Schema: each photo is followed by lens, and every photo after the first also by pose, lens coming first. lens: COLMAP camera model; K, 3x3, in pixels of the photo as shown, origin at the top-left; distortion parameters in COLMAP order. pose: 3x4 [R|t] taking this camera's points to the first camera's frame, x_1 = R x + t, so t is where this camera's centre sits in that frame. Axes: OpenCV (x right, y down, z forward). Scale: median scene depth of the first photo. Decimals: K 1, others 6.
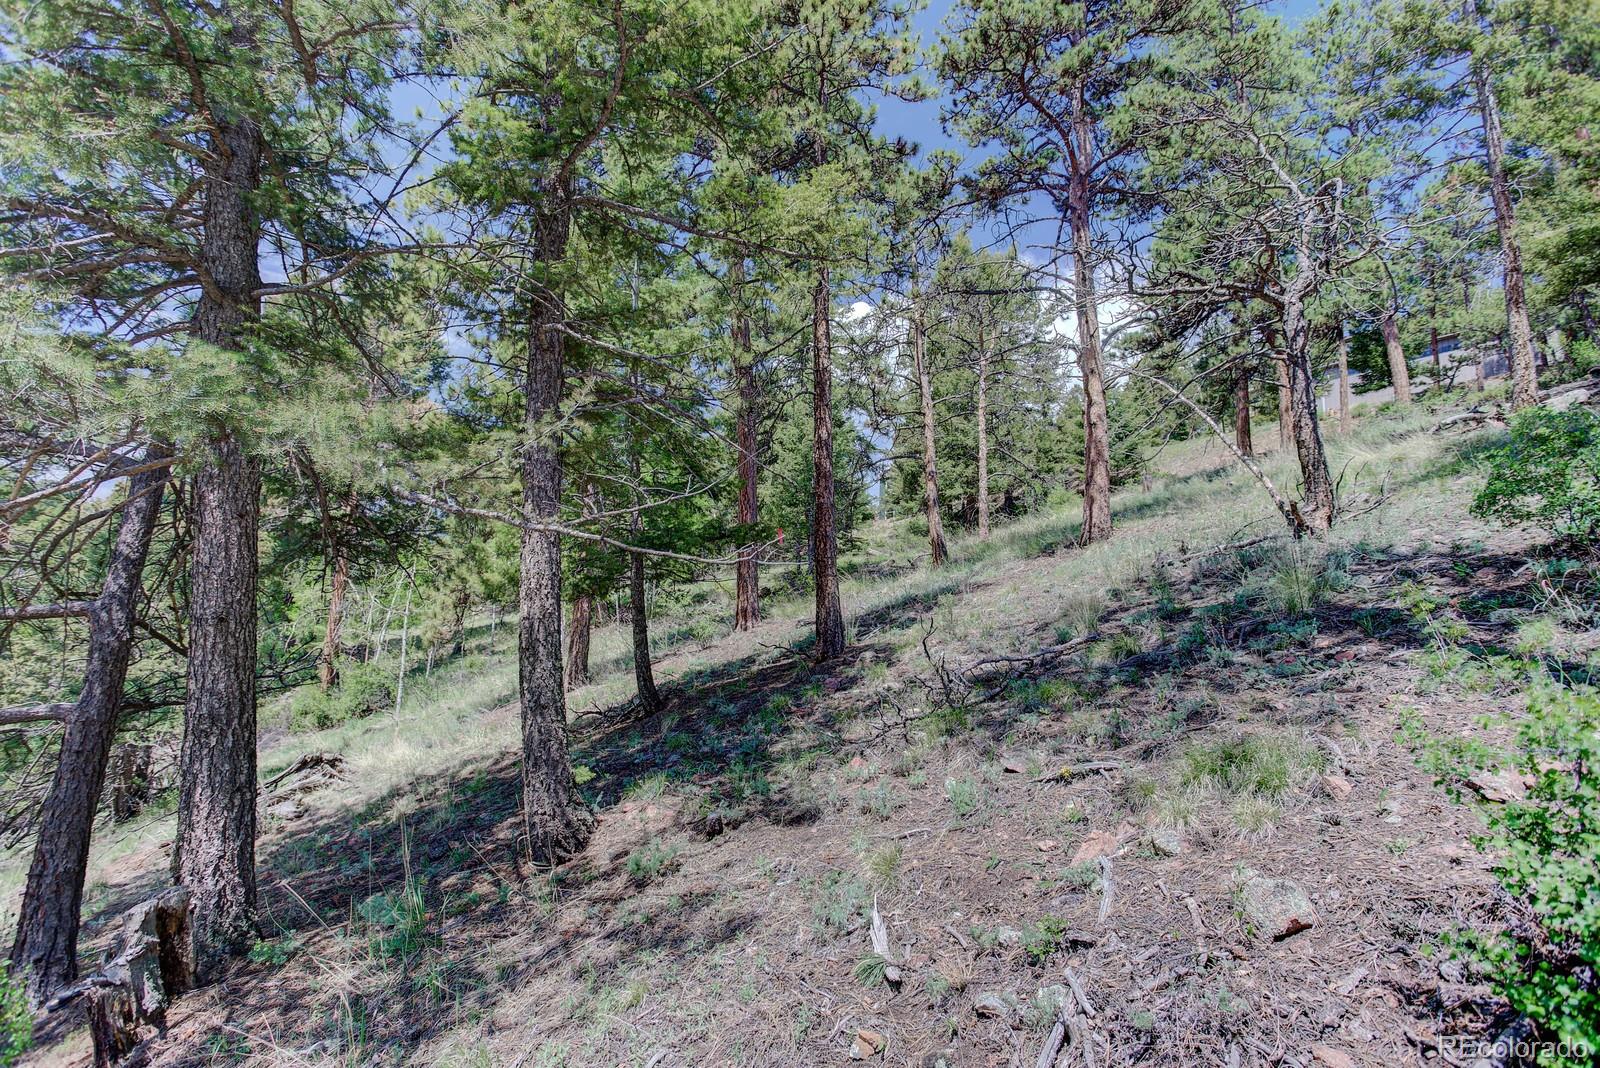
lens RADIAL K [[752.2, 0, 800.0], [0, 752.2, 534.0], [0, 0, 1]] dist [-0.046593, 0.029524]
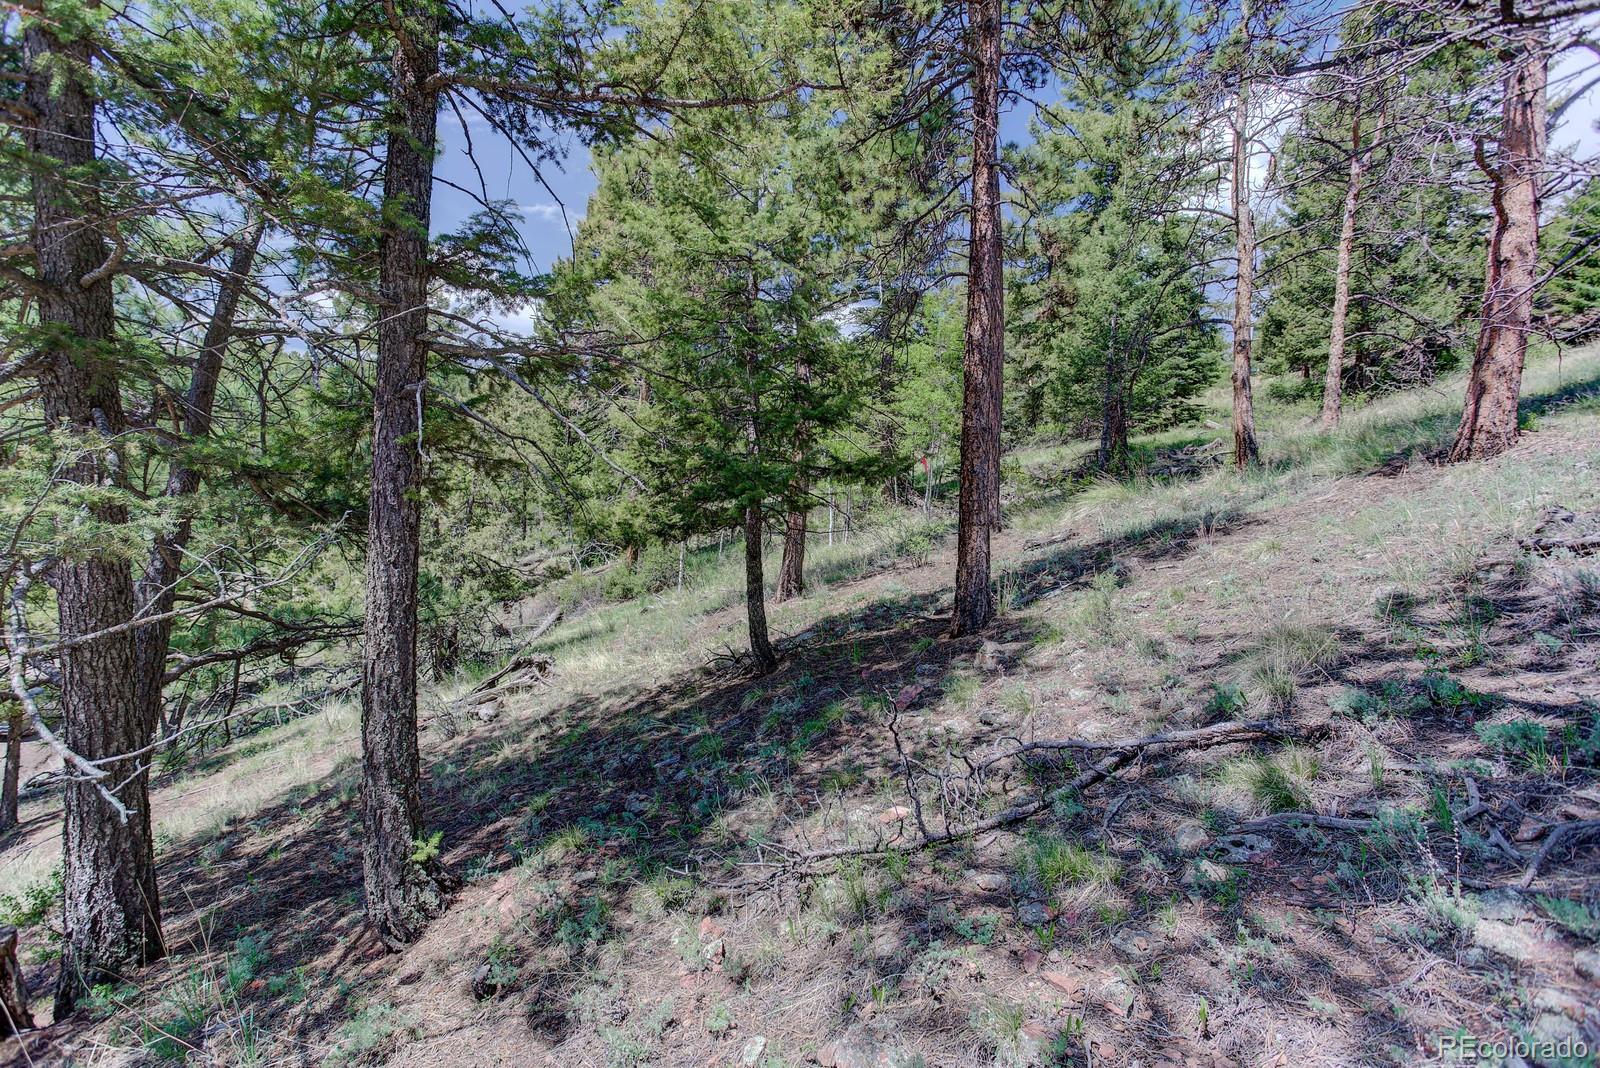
lens RADIAL K [[752.2, 0, 800.0], [0, 752.2, 534.0], [0, 0, 1]] dist [-0.046593, 0.029524]
pose [[0.903516, 0.047594, -0.425903, 0.210096], [0.030499, 0.984153, 0.174678, -0.076327], [0.427468, -0.170814, 0.887747, 0.259101]]
